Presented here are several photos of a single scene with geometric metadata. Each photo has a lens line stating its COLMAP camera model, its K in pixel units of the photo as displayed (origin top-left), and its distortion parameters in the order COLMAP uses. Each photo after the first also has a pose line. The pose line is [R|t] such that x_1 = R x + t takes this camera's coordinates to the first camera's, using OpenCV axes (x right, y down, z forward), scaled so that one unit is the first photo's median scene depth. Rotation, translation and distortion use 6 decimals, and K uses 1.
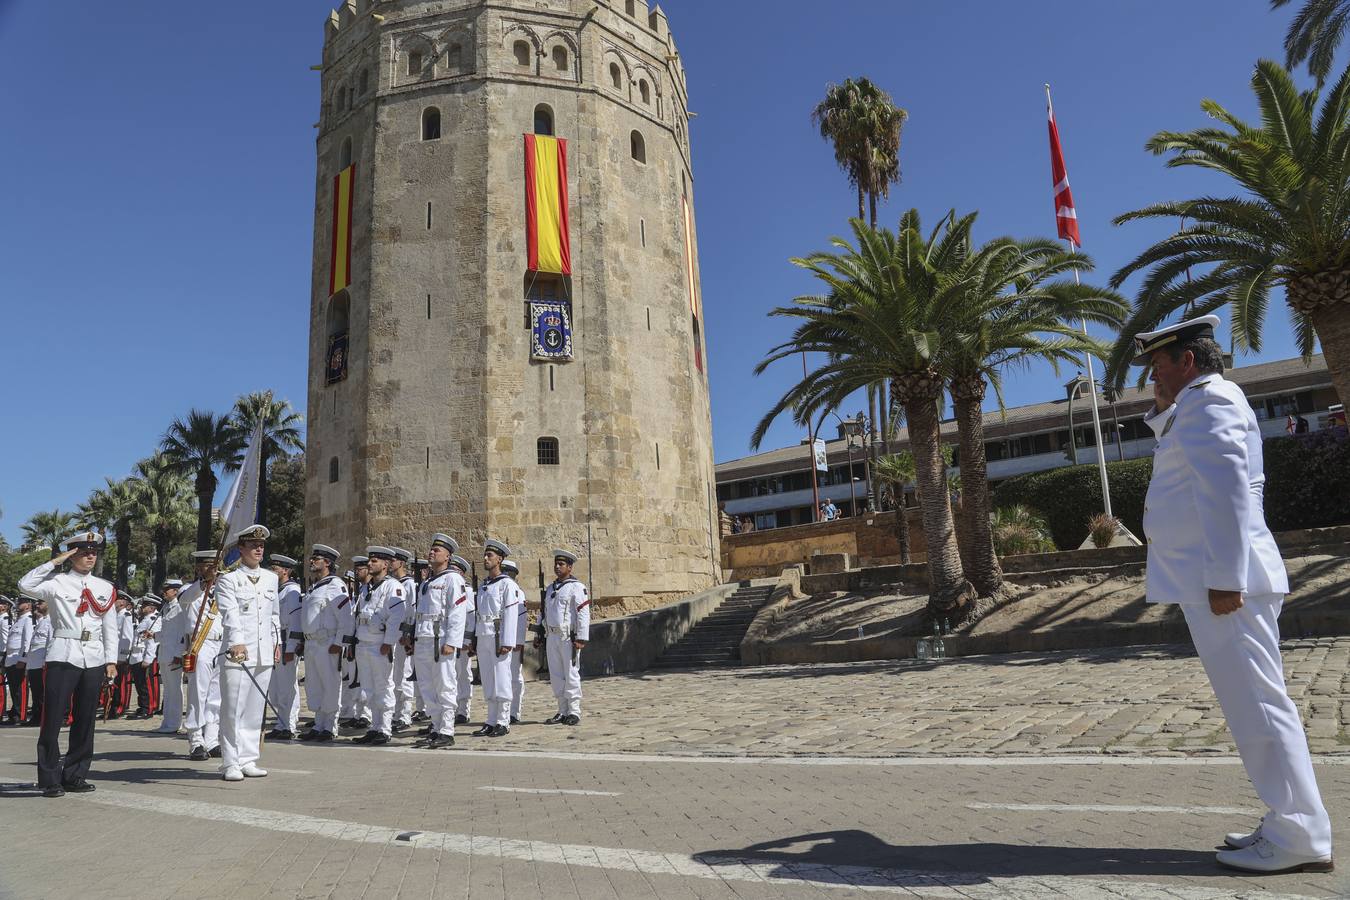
lens RADIAL K [[919.3, 0, 674.4], [0, 919.3, 445.1], [0, 0, 1]] dist [-0.129673, 0.089640]
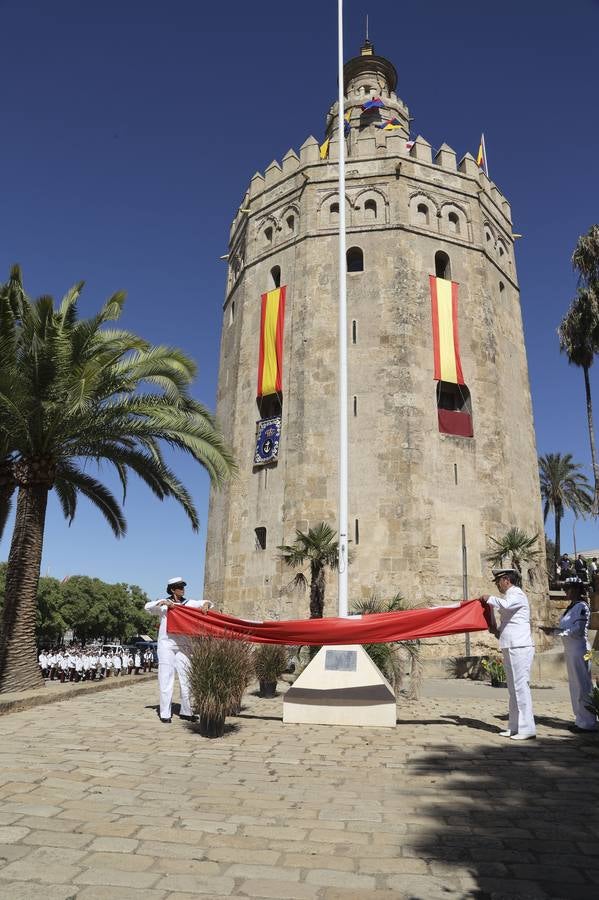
lens RADIAL K [[612.9, 0, 304.6], [0, 612.9, 445.0], [0, 0, 1]] dist [-0.129673, 0.089640]
pose [[0.524289, -0.192572, -0.829480, 0.571444], [0.120254, 0.981075, -0.151758, 0.013990], [0.843007, -0.020183, 0.537524, 0.576145]]
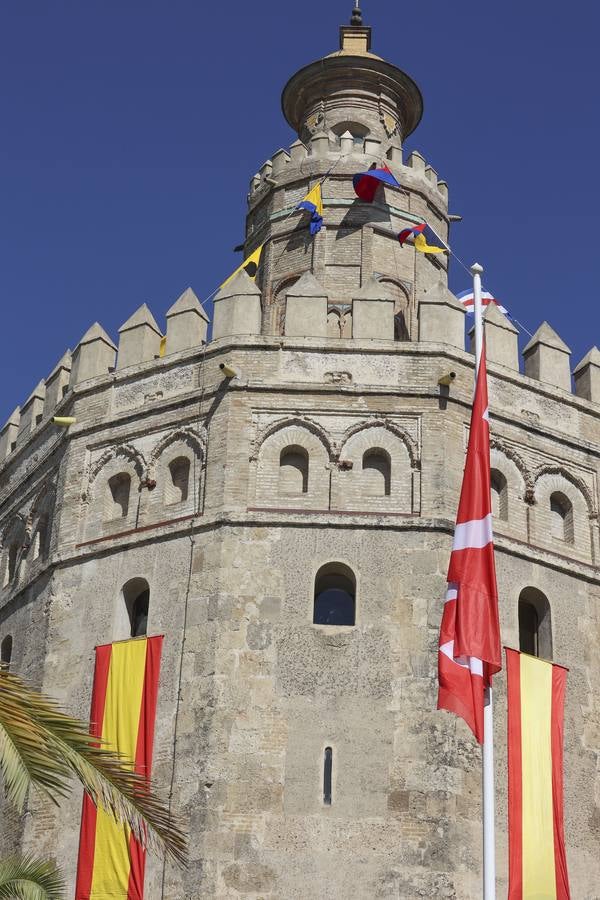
lens RADIAL K [[1781.2, 0, 300.0], [0, 1781.2, 450.0], [0, 0, 1]] dist [-0.323724, 0.248431]
pose [[0.674938, -0.323091, -0.663379, 0.662417], [0.075180, 0.924472, -0.373763, -0.050126], [0.734035, 0.202394, 0.648251, 0.385652]]
